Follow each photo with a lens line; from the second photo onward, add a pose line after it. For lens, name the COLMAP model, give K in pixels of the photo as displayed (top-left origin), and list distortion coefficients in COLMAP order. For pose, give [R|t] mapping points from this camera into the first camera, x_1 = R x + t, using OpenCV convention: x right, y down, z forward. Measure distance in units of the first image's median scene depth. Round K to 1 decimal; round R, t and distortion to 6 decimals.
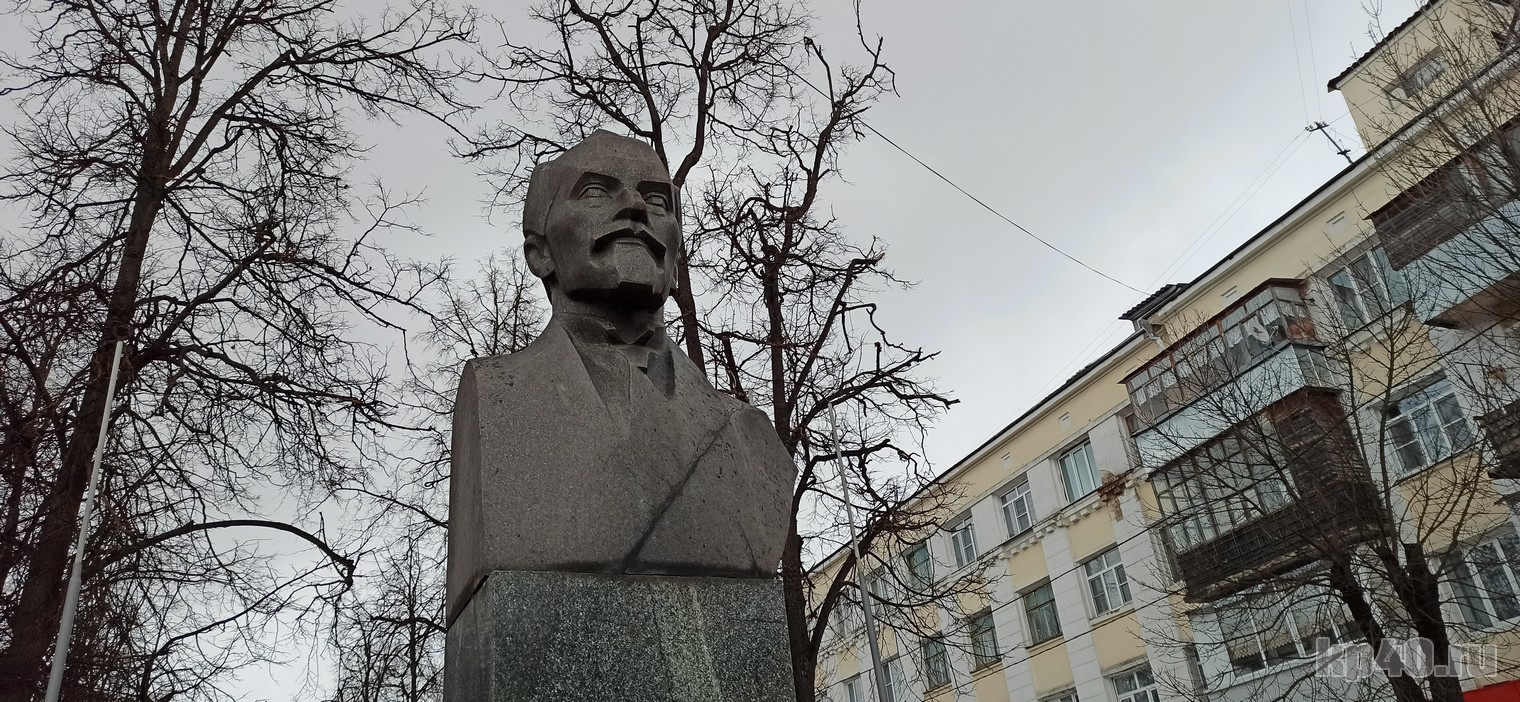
lens RADIAL K [[1103.5, 0, 760.3], [0, 1103.5, 350.5], [0, 0, 1]] dist [0.045135, -0.021187]
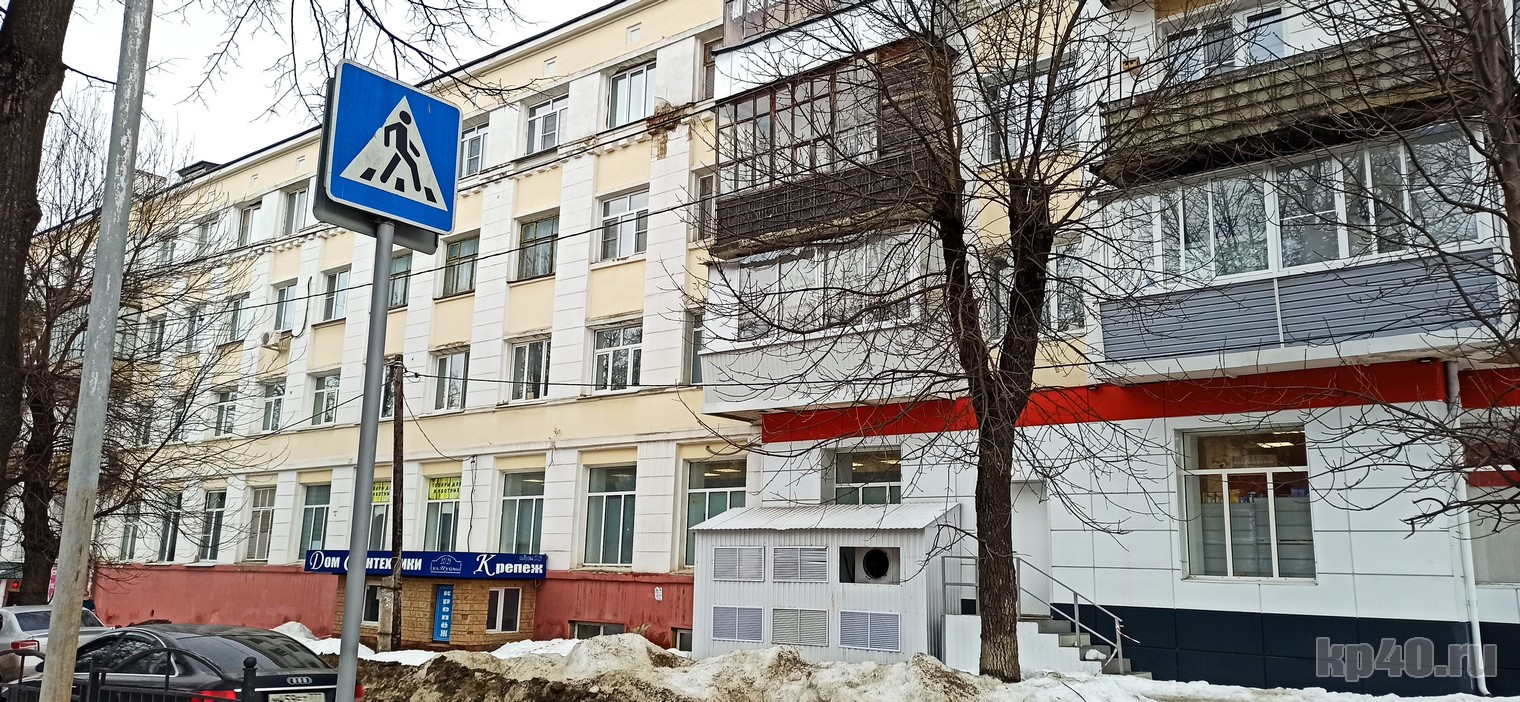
lens RADIAL K [[1103.5, 0, 756.7], [0, 1103.5, 352.7], [0, 0, 1]] dist [0.045135, -0.021187]
pose [[0.870731, 0.220576, 0.439515, 0.049312], [-0.328576, 0.925930, 0.186259, 0.105665], [-0.365876, -0.306595, 0.878712, 0.184916]]
